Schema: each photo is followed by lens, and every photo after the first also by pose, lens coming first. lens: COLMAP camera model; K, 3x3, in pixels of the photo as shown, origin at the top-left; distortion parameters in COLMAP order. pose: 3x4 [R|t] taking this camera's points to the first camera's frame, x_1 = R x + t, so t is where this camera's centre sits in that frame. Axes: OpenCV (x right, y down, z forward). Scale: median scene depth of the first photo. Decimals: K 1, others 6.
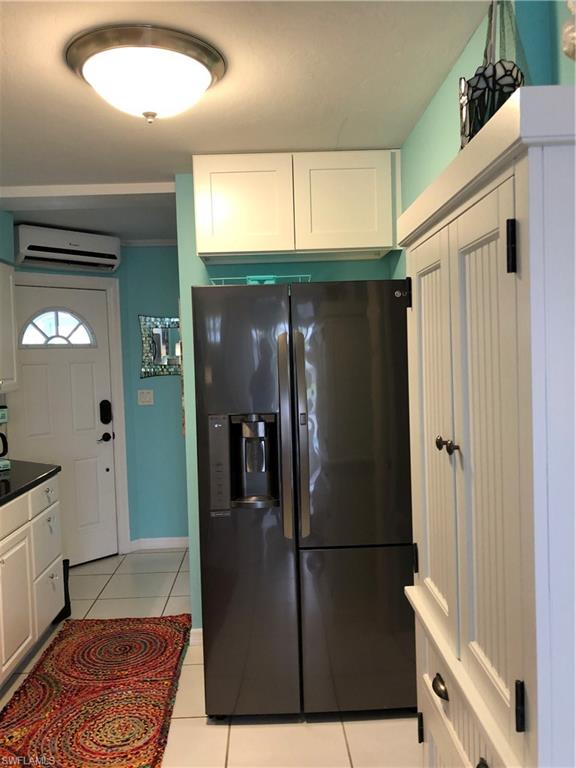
lens RADIAL K [[631.5, 0, 287.4], [0, 631.5, 379.8], [0, 0, 1]] dist [0.008367, 0.003356]
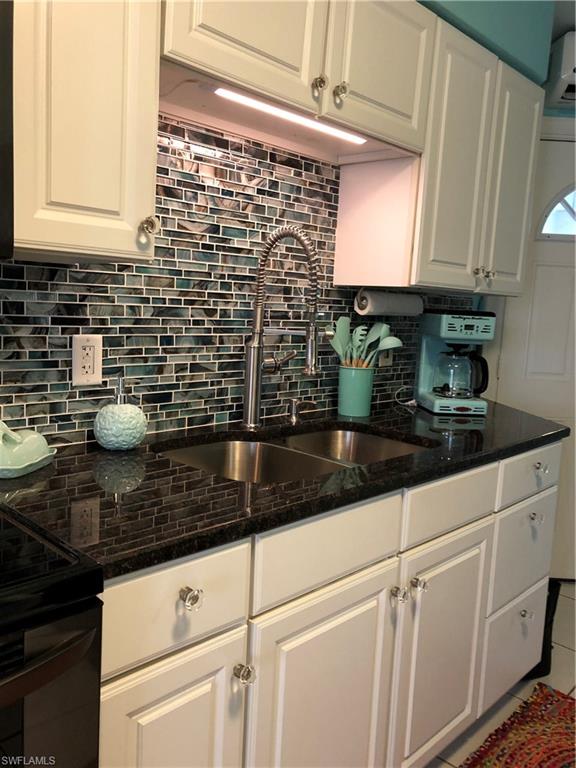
lens RADIAL K [[631.5, 0, 288.1], [0, 631.5, 380.9], [0, 0, 1]] dist [0.008367, 0.003356]
pose [[0.694991, 0.156296, -0.701826, -0.148725], [-0.104048, 0.987676, 0.116920, 0.057150], [0.711450, -0.008235, 0.702688, 0.442420]]
